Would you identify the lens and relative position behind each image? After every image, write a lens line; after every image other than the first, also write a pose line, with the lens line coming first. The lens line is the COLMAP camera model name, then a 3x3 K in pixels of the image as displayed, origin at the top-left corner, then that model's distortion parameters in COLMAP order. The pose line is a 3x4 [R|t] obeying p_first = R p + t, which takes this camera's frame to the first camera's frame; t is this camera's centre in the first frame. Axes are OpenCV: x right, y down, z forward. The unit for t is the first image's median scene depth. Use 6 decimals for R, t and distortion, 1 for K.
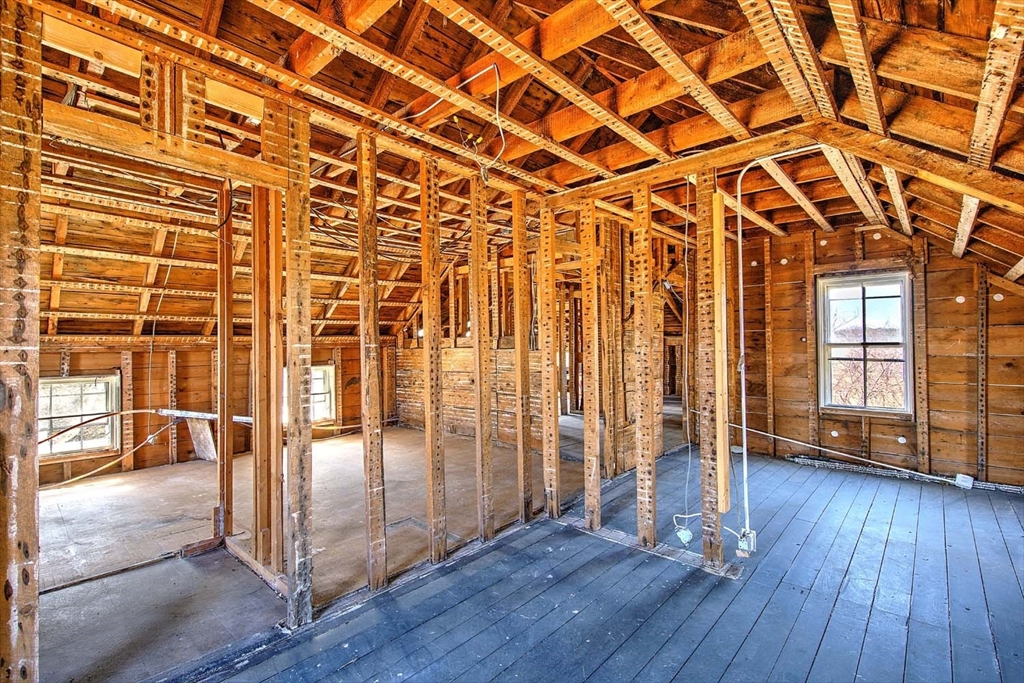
lens RADIAL K [[472.2, 0, 514.3], [0, 472.2, 342.8], [0, 0, 1]] dist [0.008489, -0.000404]
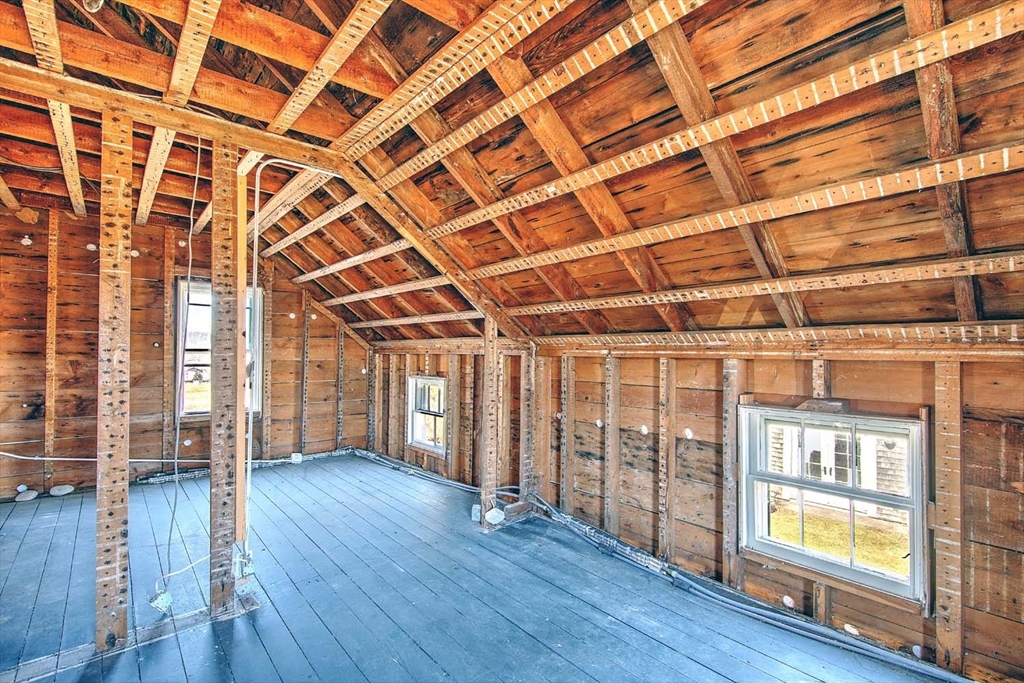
lens RADIAL K [[472.2, 0, 515.5], [0, 472.2, 343.1], [0, 0, 1]] dist [0.008489, -0.000404]
pose [[0.113387, 0.023991, 0.993261, -0.256039], [-0.009071, 0.999692, -0.023111, 0.005736], [-0.993509, -0.006389, 0.113570, 0.267285]]
